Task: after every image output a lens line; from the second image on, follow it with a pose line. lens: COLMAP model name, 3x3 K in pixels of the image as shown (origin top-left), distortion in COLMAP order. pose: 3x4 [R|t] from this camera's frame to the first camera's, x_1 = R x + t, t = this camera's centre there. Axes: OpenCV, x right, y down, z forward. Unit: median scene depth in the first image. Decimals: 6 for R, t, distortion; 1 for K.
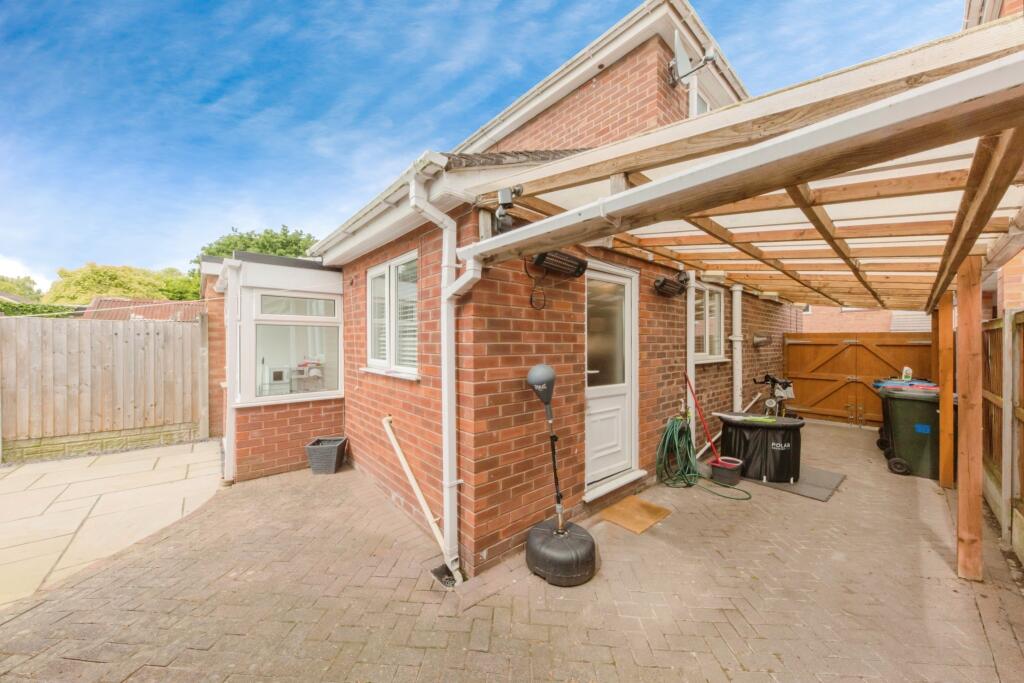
lens RADIAL K [[357.3, 0, 514.6], [0, 357.3, 343.3], [0, 0, 1]] dist [-0.002555, -0.000981]
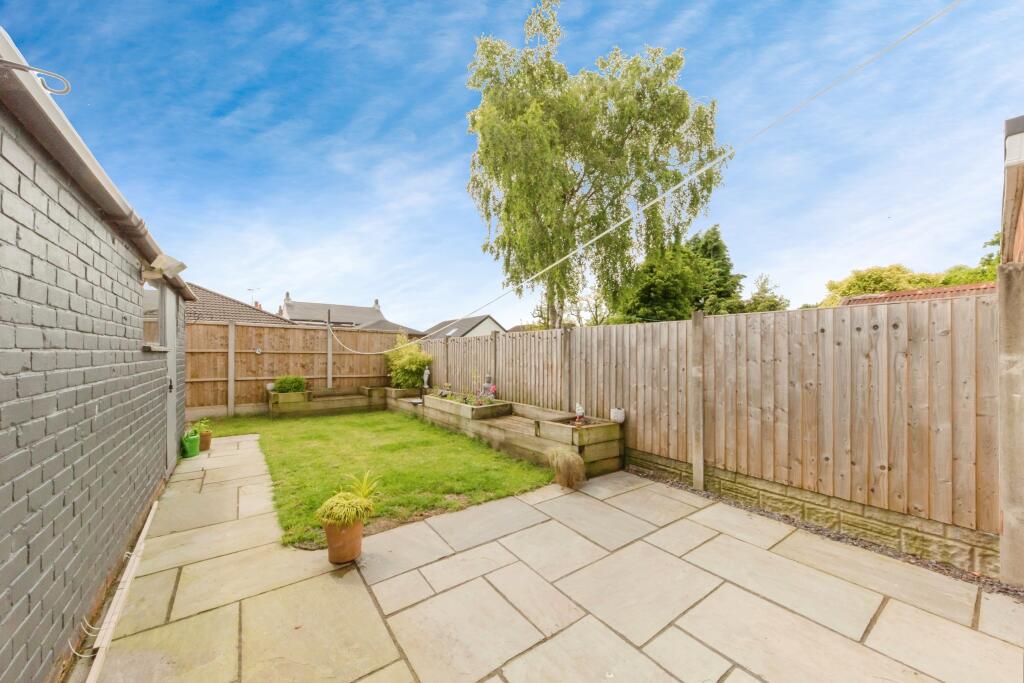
lens RADIAL K [[357.3, 0, 518.9], [0, 357.3, 352.4], [0, 0, 1]] dist [-0.002555, -0.000981]
pose [[-0.090574, -0.009139, -0.995848, -0.496637], [-0.004072, 0.999953, -0.008807, 0.017807], [0.995881, 0.003258, -0.090607, 0.564287]]
